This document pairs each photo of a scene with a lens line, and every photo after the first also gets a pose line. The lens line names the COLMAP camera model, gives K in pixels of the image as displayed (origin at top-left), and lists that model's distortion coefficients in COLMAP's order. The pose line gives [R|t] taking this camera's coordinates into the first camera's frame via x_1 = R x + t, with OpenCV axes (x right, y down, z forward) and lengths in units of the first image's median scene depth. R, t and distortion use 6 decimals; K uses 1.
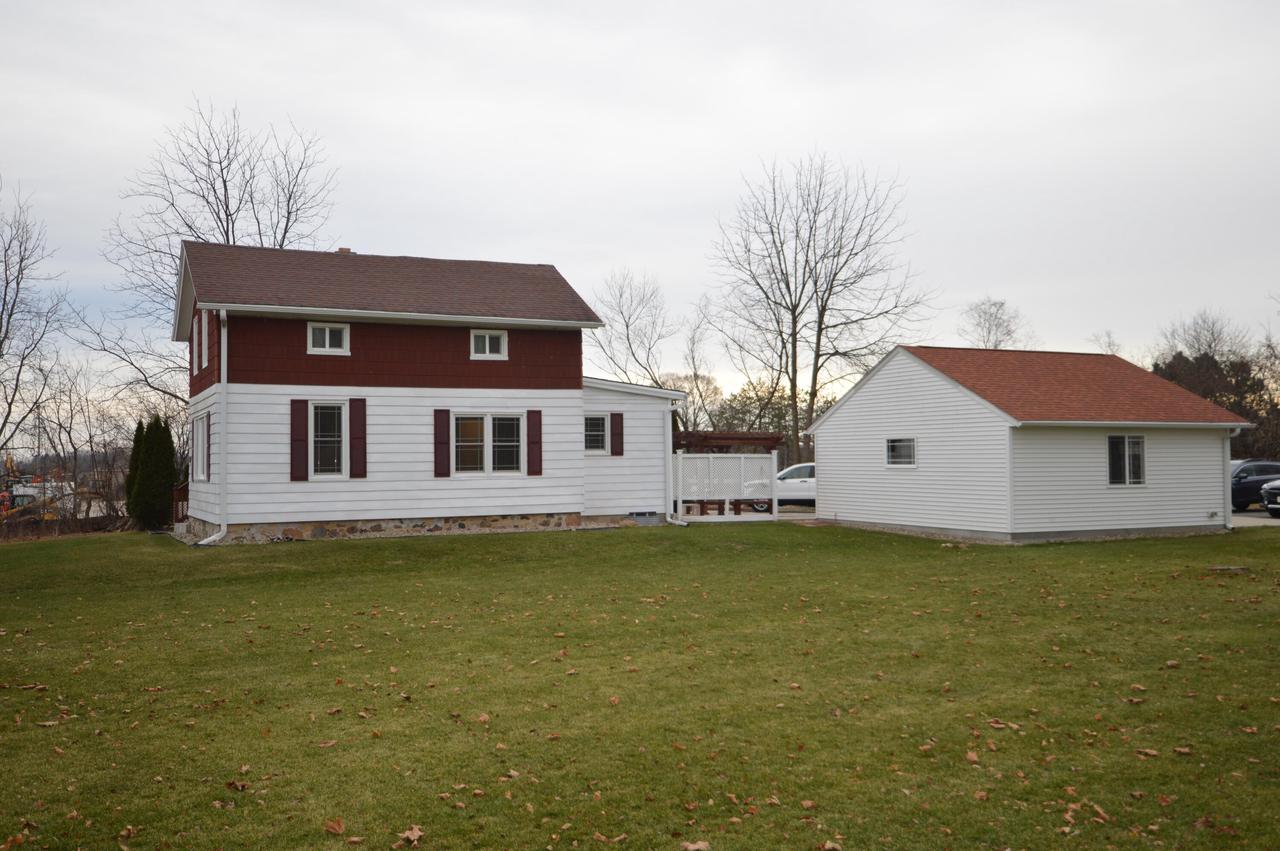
lens RADIAL K [[1114.9, 0, 640.9], [0, 1114.9, 428.0], [0, 0, 1]] dist [0.013477, 0.001068]
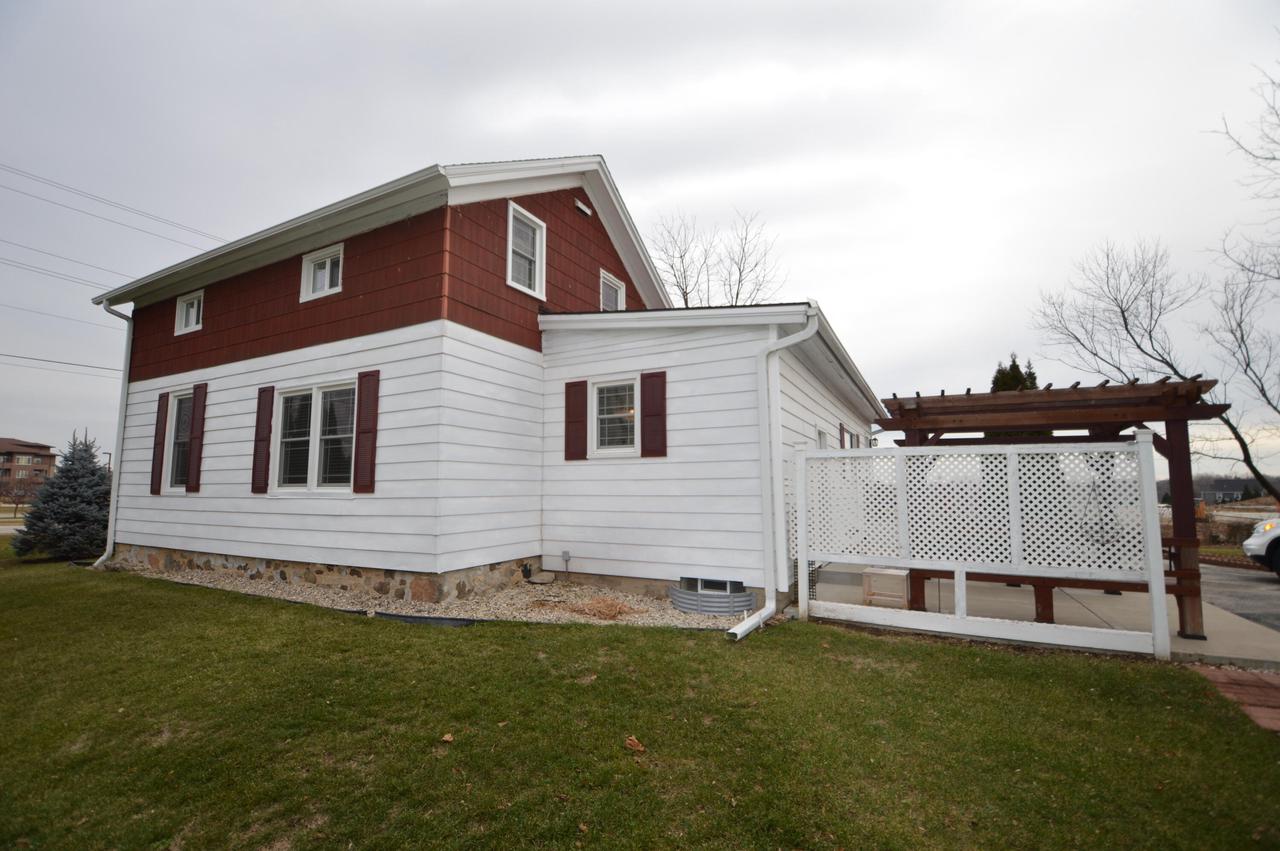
lens RADIAL K [[569.3, 0, 634.0], [0, 569.3, 431.5], [0, 0, 1]] dist [0.001071, -0.002374]
pose [[0.581979, -0.075155, -0.809723, 0.197890], [0.019593, 0.996727, -0.078430, 0.036702], [0.812967, 0.029780, 0.581547, 0.938832]]
